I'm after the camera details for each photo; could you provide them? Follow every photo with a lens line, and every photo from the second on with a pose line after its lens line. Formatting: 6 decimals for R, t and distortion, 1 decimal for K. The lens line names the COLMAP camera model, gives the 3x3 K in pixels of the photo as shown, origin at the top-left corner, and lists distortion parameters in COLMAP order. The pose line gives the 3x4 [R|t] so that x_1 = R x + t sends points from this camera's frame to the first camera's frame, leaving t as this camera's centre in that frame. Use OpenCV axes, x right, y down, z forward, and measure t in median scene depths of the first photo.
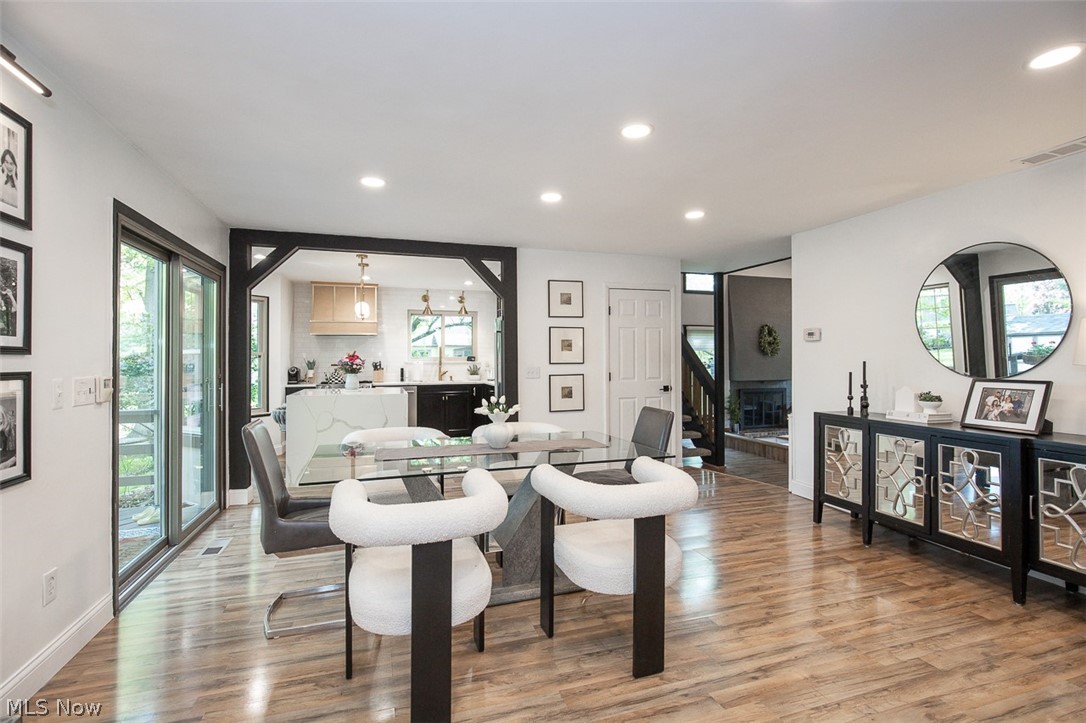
lens RADIAL K [[501.9, 0, 548.3], [0, 501.9, 349.1], [0, 0, 1]] dist [-0.009095, 0.000237]
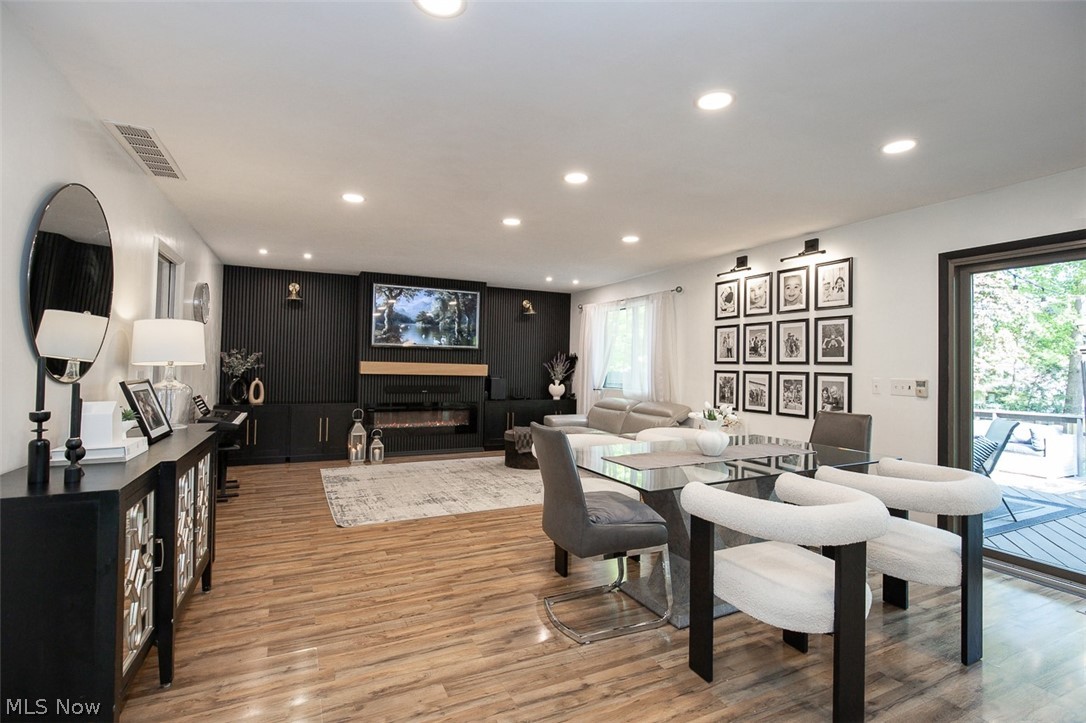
lens RADIAL K [[506.4, 0, 540.6], [0, 506.4, 360.4], [0, 0, 1]] dist [-0.024046, 0.010363]
pose [[-0.993064, -0.014668, -0.116655, 0.259885], [-0.011468, 0.999540, -0.028059, 0.032406], [0.117013, -0.026526, -0.992776, 1.456531]]
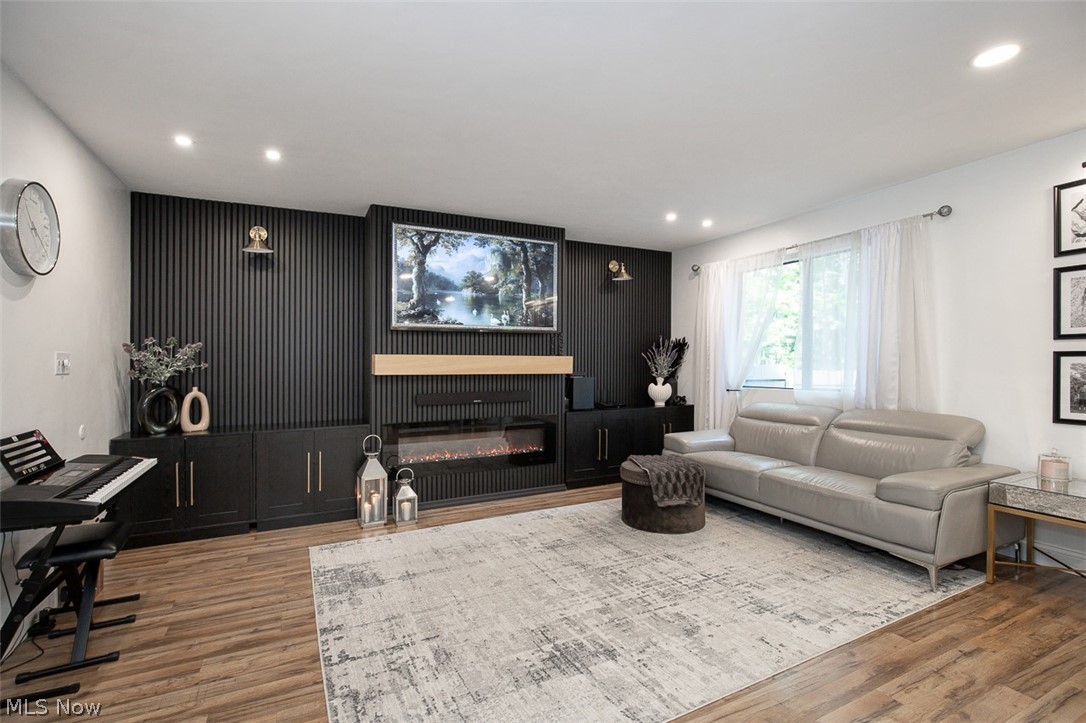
lens RADIAL K [[499.4, 0, 543.0], [0, 499.4, 361.5], [0, 0, 1]] dist [-0.008962, 0.000066]
pose [[-0.991215, 0.009968, -0.131883, 0.457793], [0.012891, 0.999689, -0.021328, 0.035028], [0.131629, -0.022840, -0.991036, 0.740484]]
